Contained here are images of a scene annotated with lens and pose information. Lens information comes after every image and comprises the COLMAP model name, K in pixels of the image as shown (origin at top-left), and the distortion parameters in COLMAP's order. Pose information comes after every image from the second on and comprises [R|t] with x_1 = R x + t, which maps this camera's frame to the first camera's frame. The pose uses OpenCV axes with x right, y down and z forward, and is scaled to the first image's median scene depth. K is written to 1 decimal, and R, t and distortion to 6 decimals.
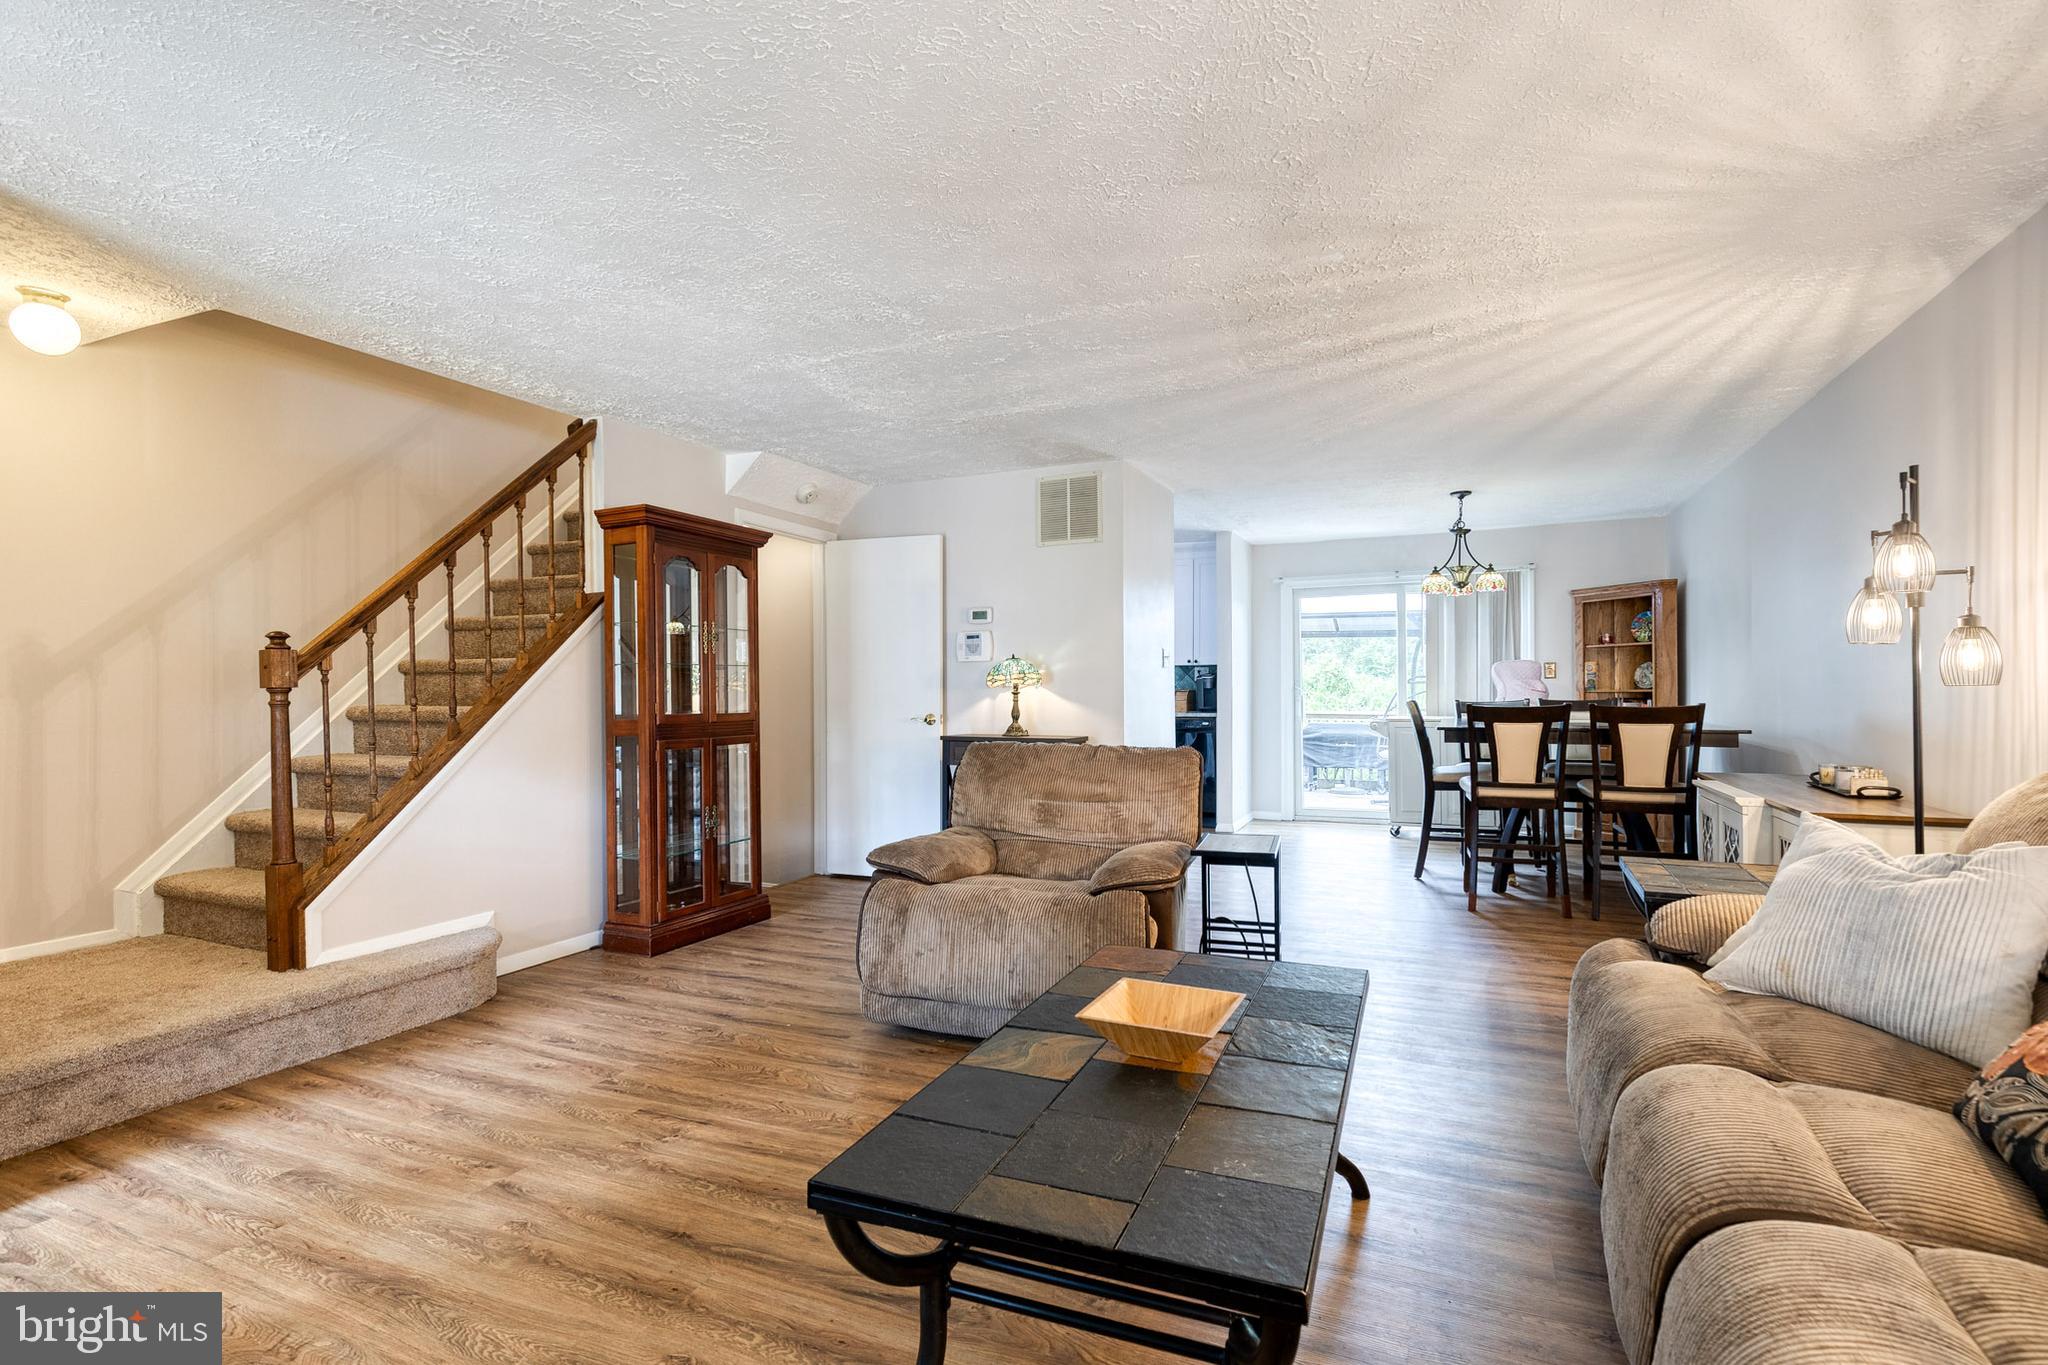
lens RADIAL K [[952.6, 0, 1032.6], [0, 952.6, 694.0], [0, 0, 1]] dist [0.002180, -0.000176]
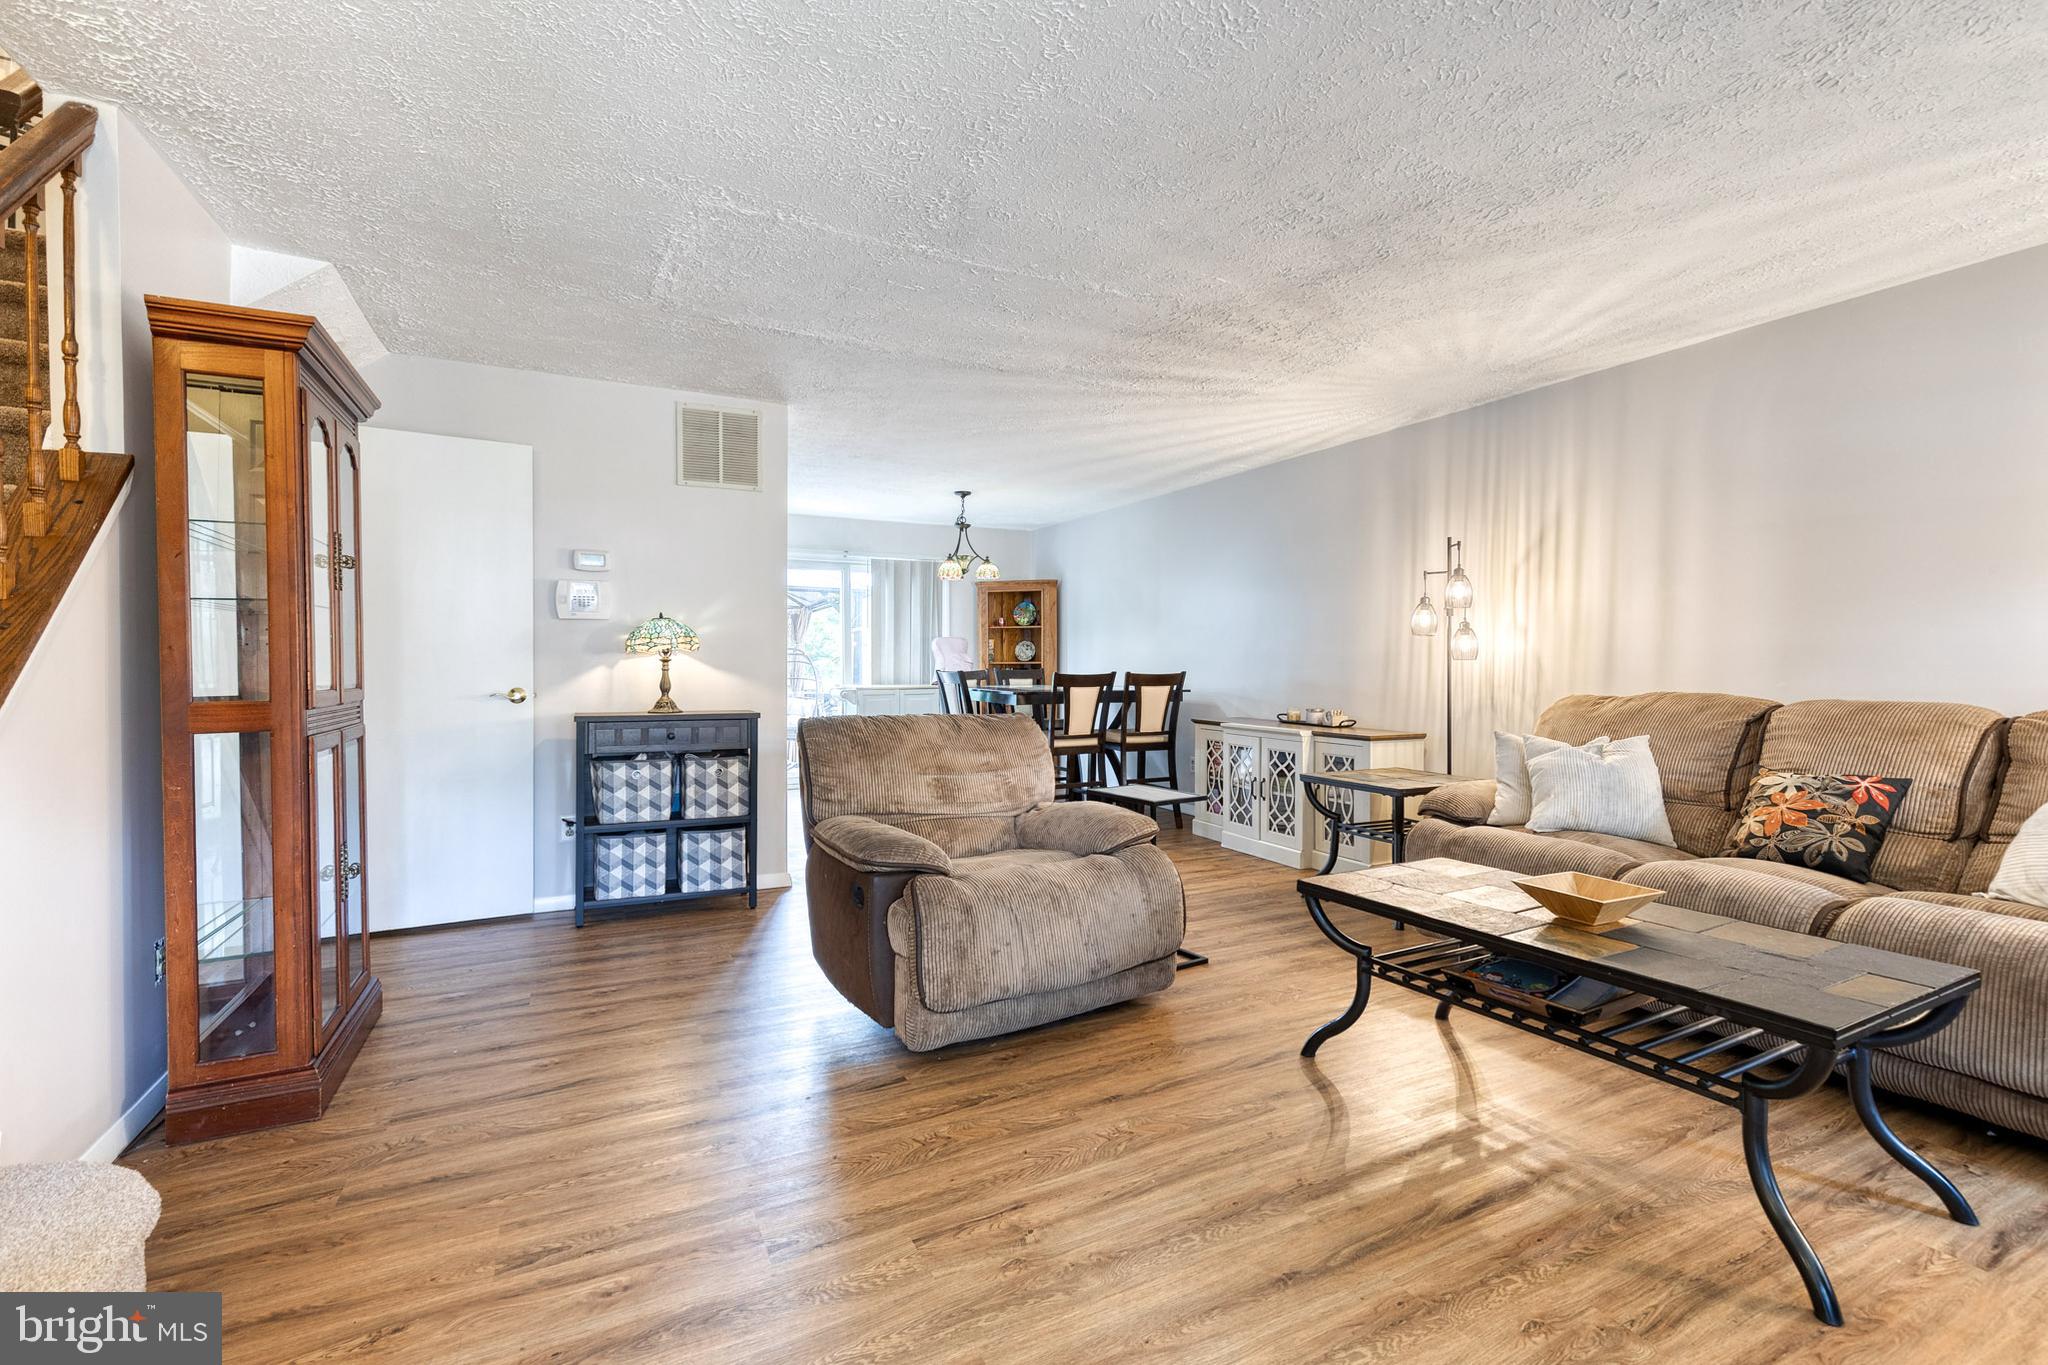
lens RADIAL K [[914.6, 0, 1076.3], [0, 914.6, 679.8], [0, 0, 1]] dist [0.002113, -0.000066]
pose [[0.619467, -0.008204, 0.784980, -0.590810], [-0.003547, 0.999906, 0.013250, 0.005640], [-0.785015, -0.010992, 0.619380, 0.330691]]
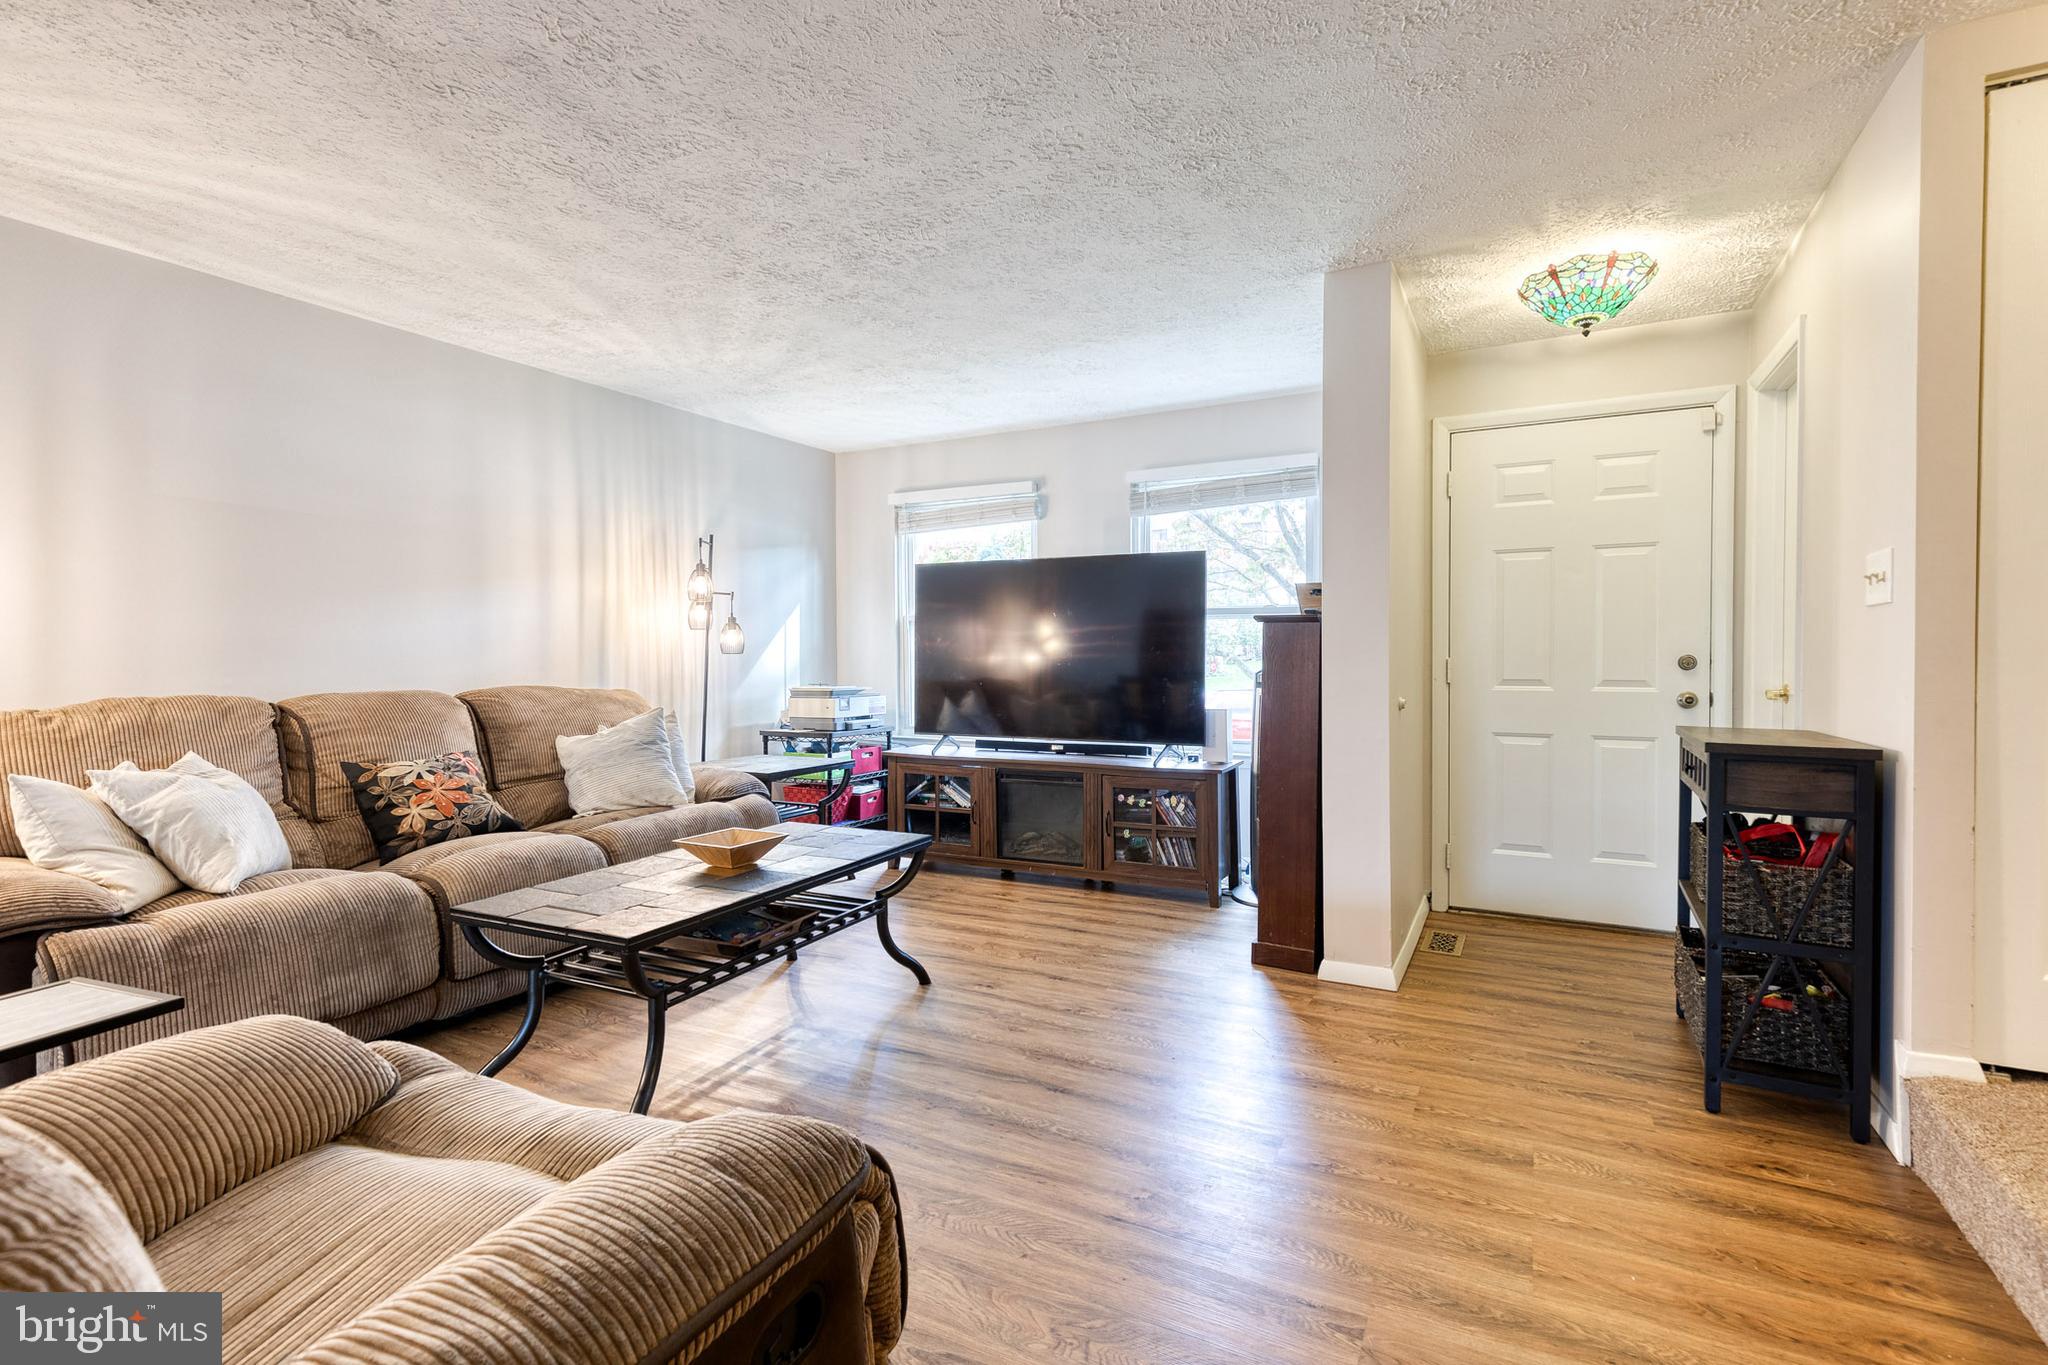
lens RADIAL K [[953.7, 0, 1019.7], [0, 953.7, 657.8], [0, 0, 1]] dist [0.000648, -0.000018]
pose [[-0.996238, 0.013867, 0.085546, -0.224400], [0.014166, 0.999896, 0.002882, 0.006019], [-0.085498, 0.004083, -0.996330, 1.144727]]
